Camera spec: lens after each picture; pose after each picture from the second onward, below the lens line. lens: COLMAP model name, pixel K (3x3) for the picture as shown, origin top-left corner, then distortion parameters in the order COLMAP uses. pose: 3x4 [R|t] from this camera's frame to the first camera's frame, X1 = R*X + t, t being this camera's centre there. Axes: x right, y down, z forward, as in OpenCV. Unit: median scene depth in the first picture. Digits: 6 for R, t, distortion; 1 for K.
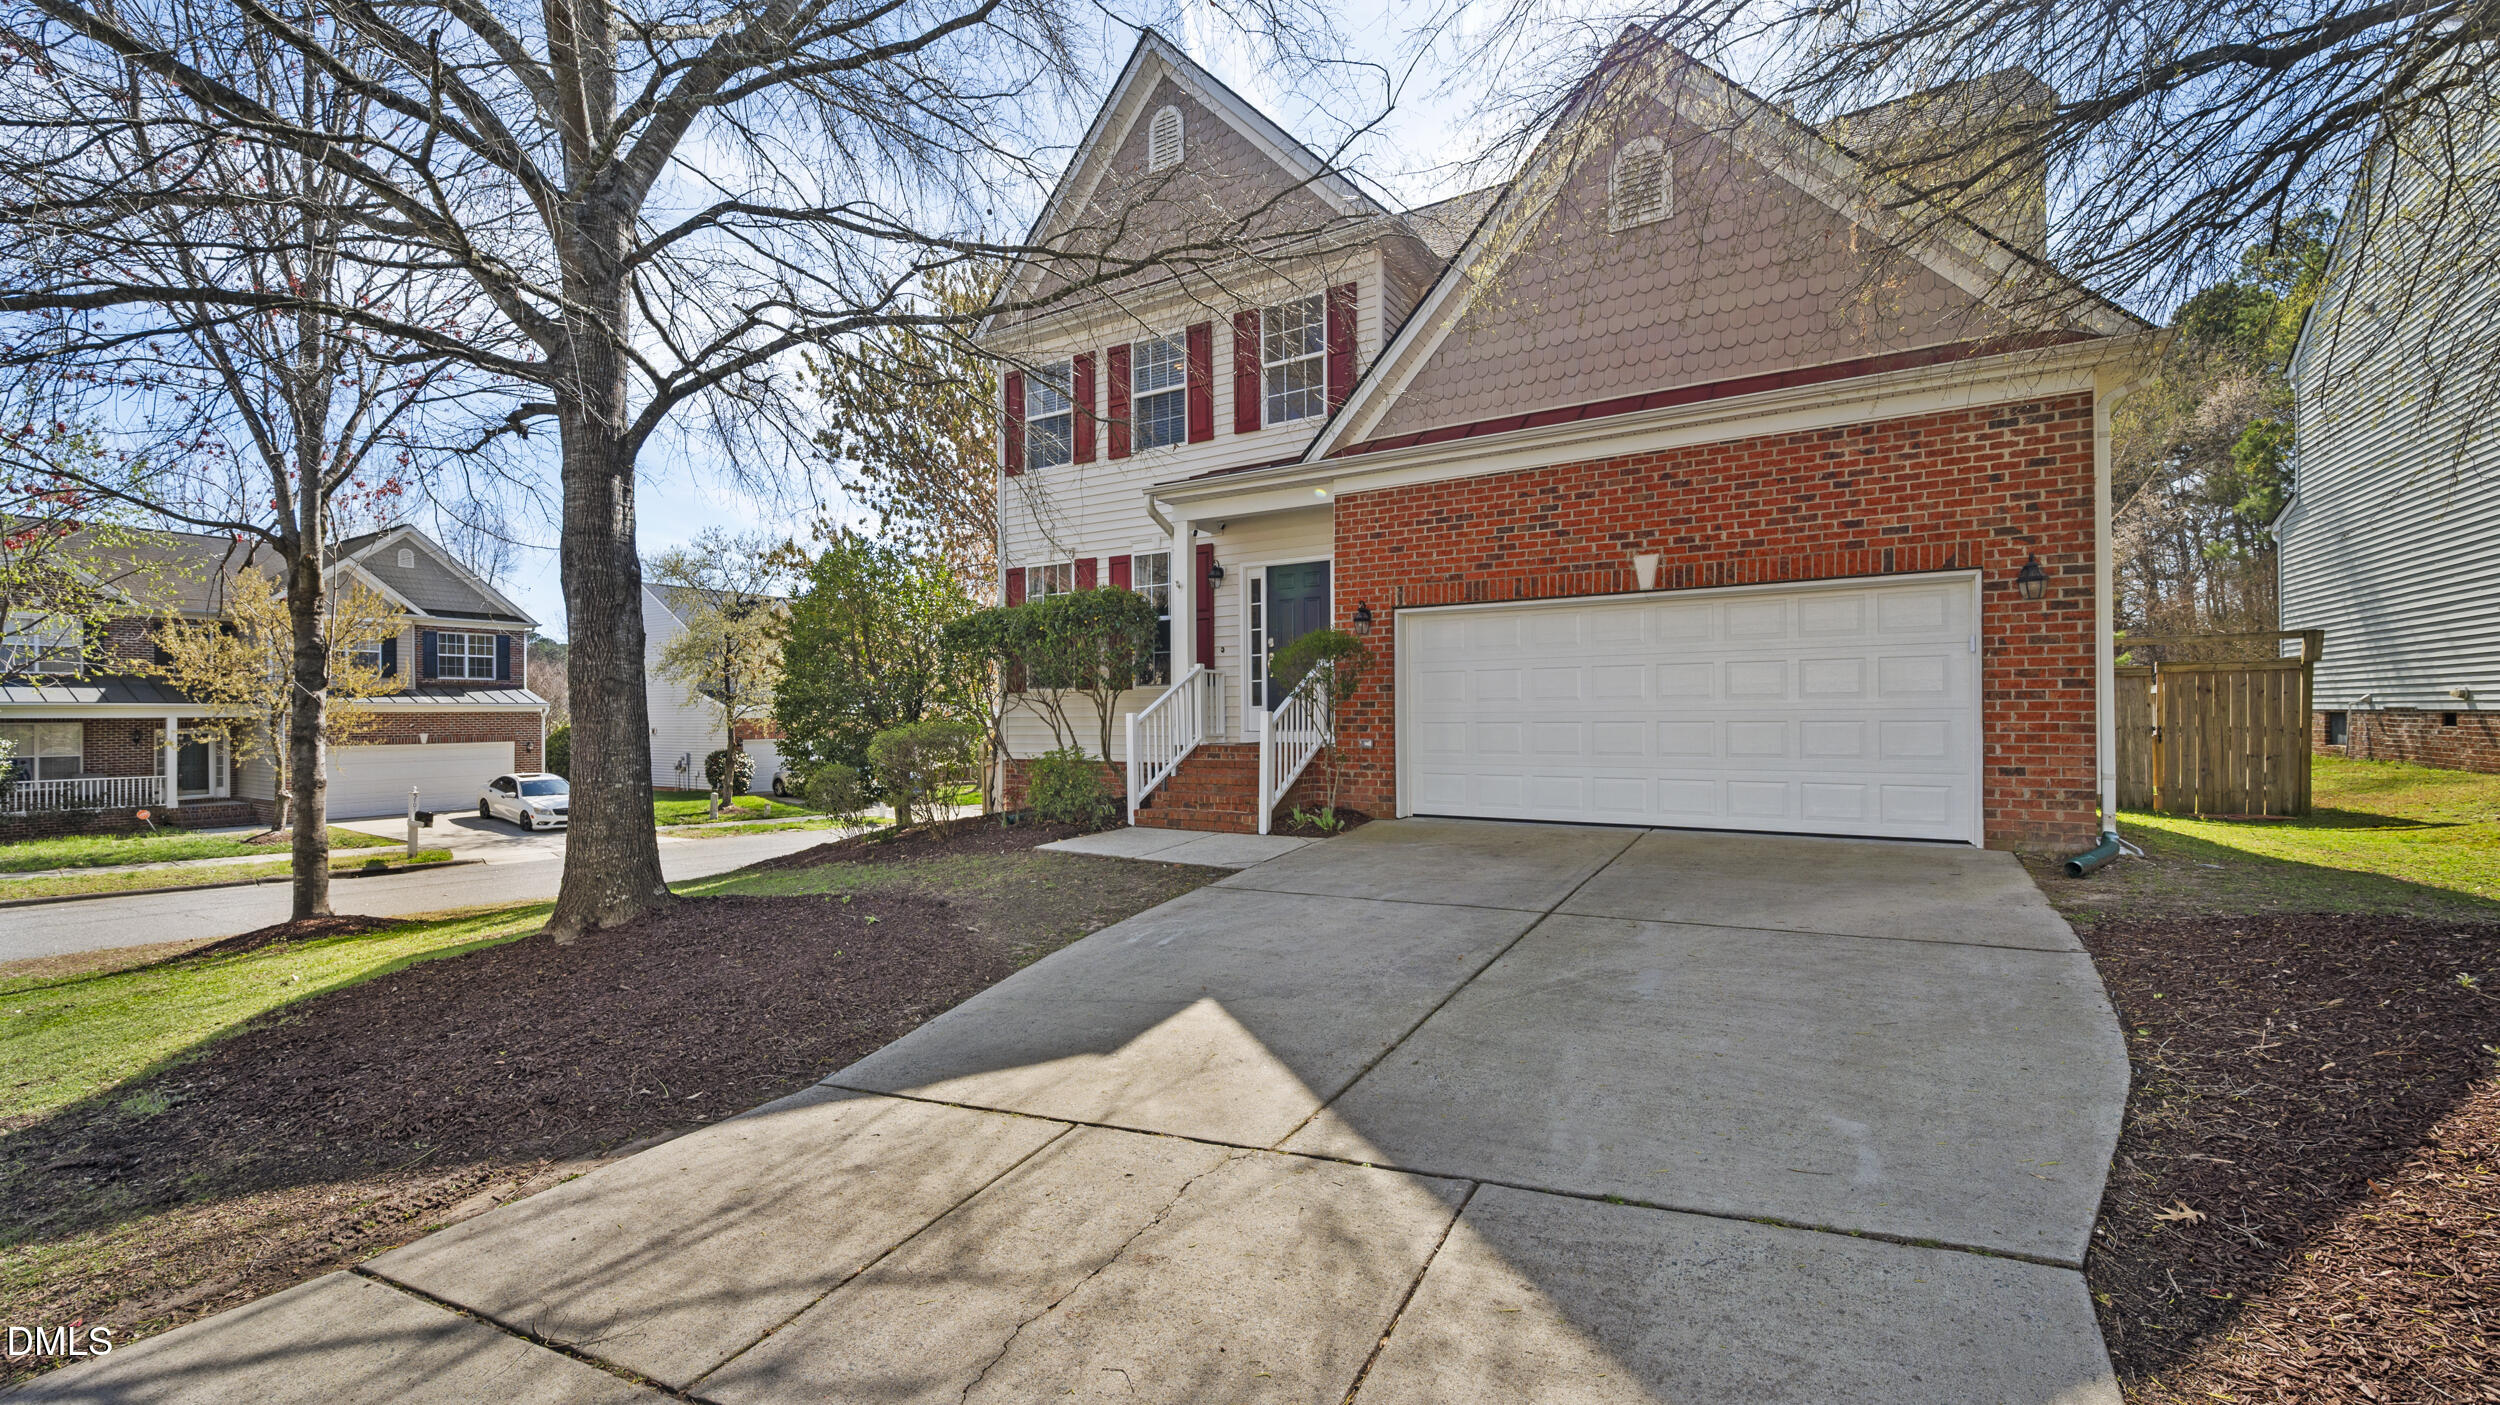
lens RADIAL K [[1009.0, 0, 1261.0], [0, 1009.0, 713.1], [0, 0, 1]] dist [0.004164, 0.000638]
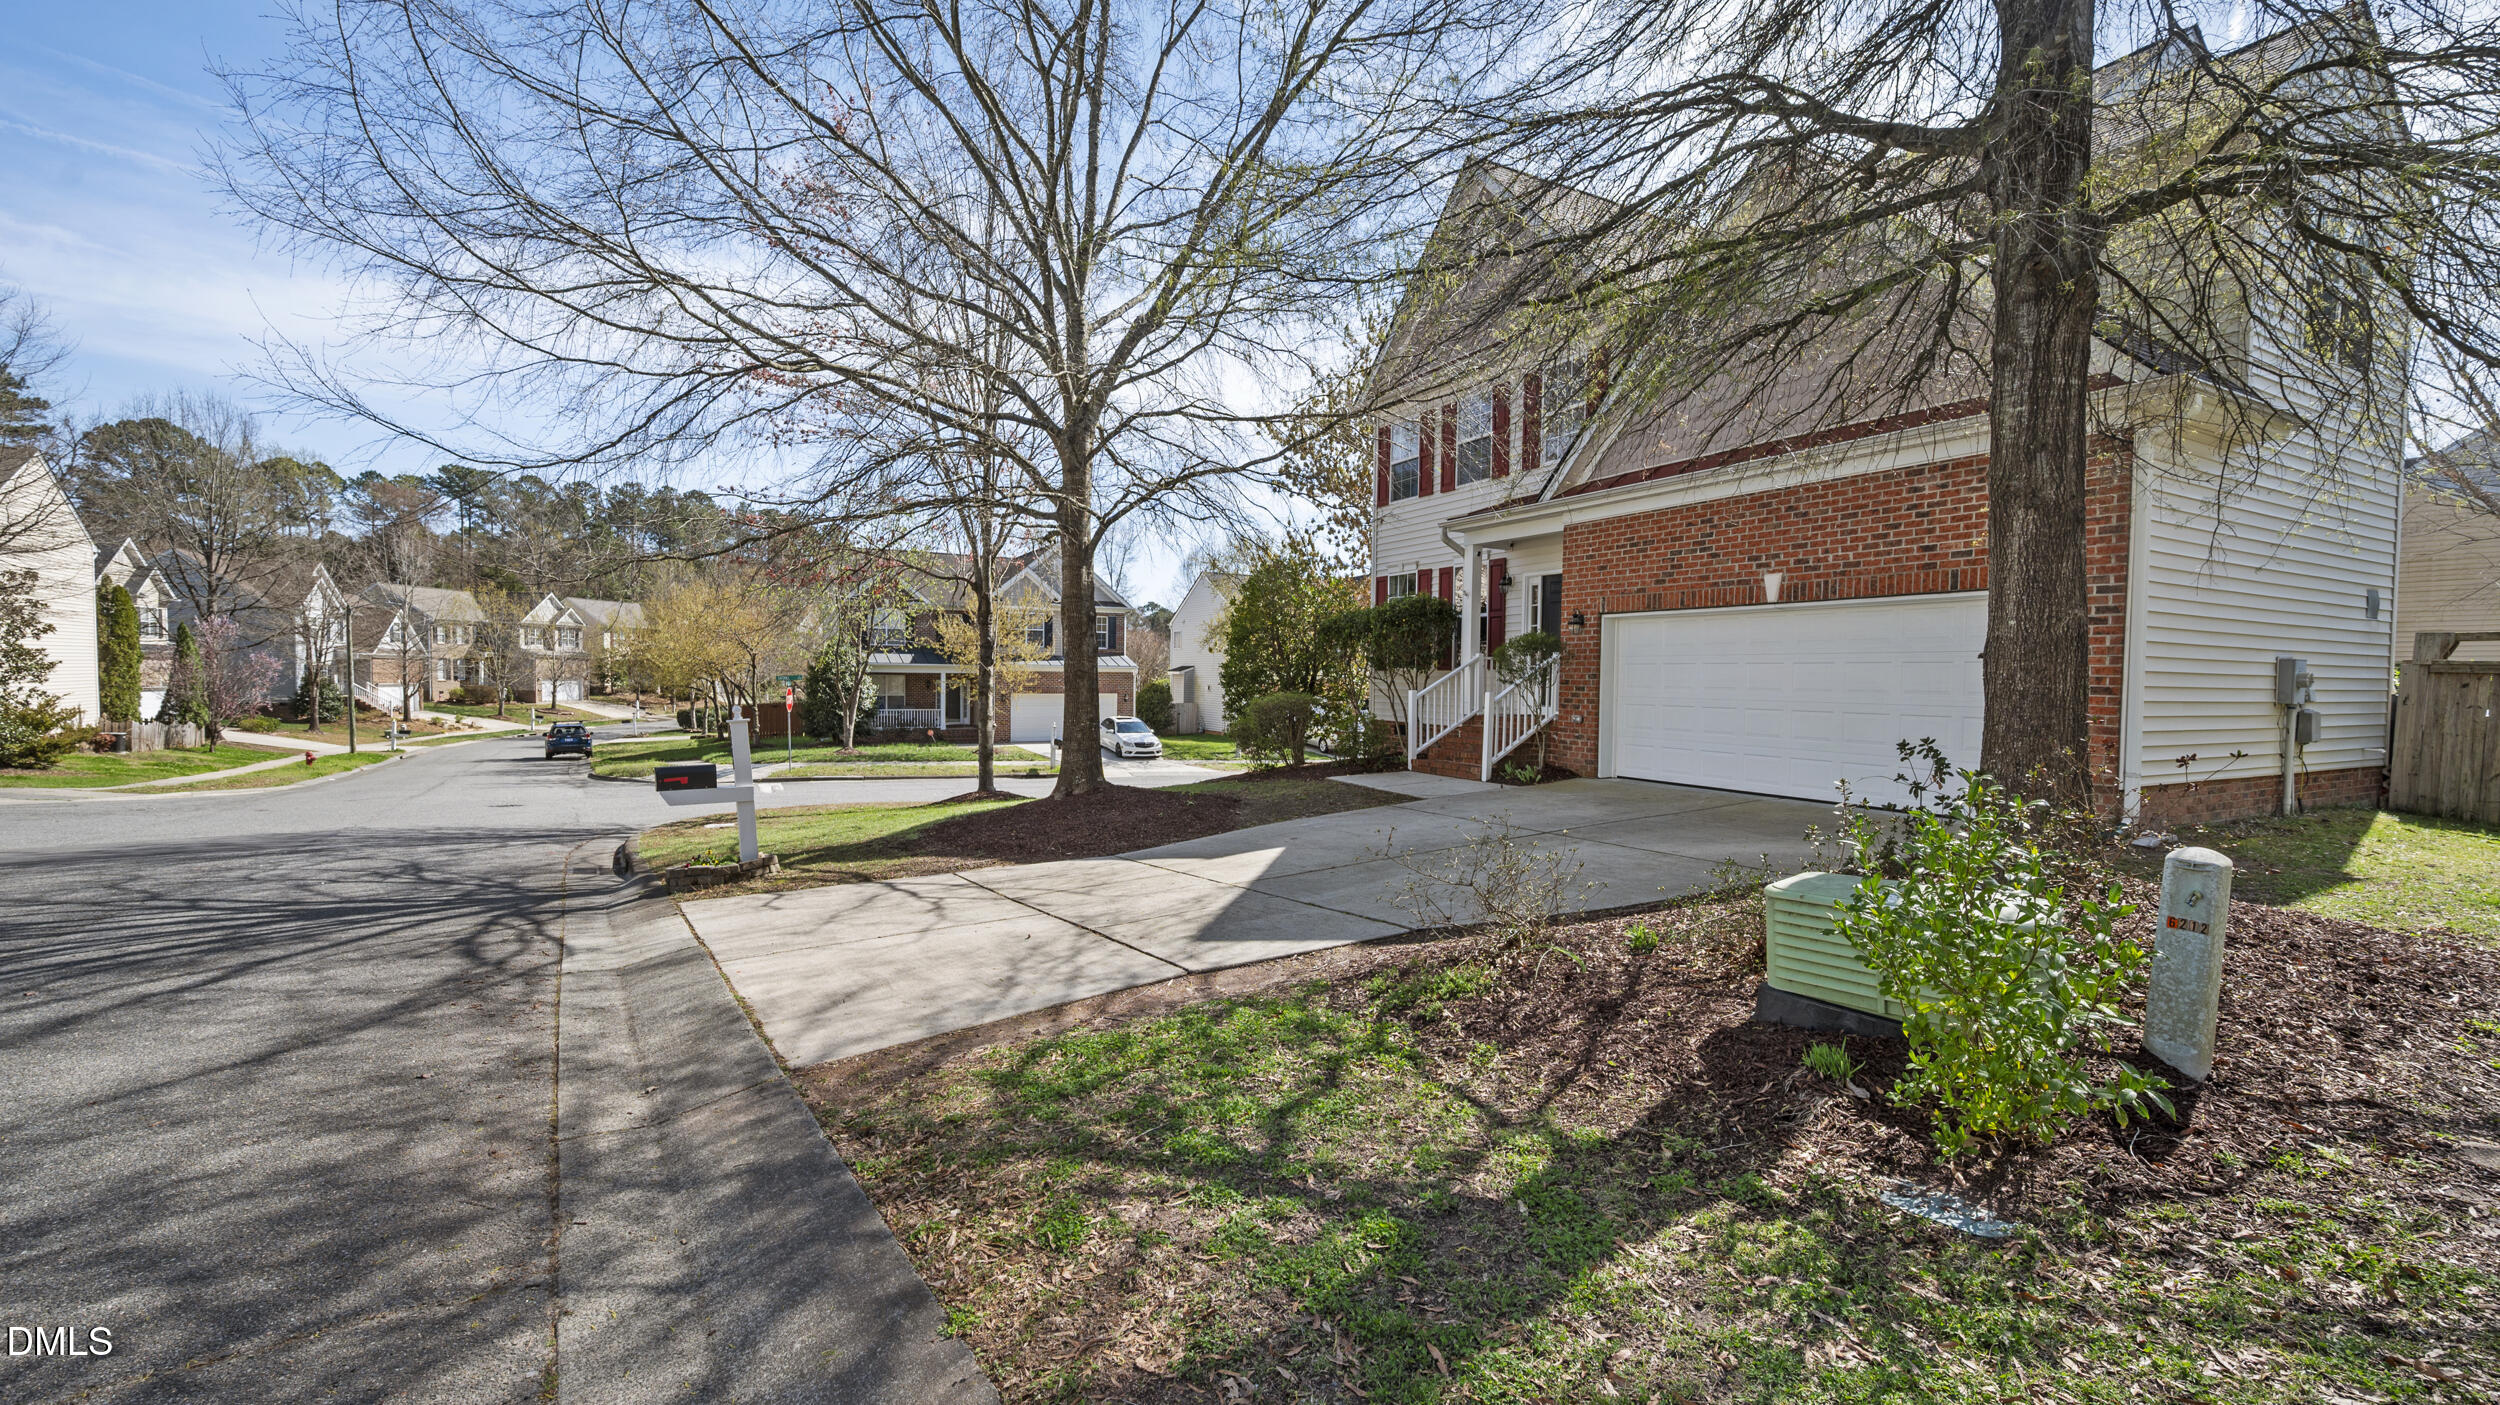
lens RADIAL K [[1009.0, 0, 1249.8], [0, 1009.0, 702.1], [0, 0, 1]] dist [0.004164, 0.000638]
pose [[0.861006, 0.031581, -0.507613, 0.356544], [-0.017543, 0.999320, 0.032417, -0.023036], [0.508292, -0.019006, 0.860975, -0.292141]]
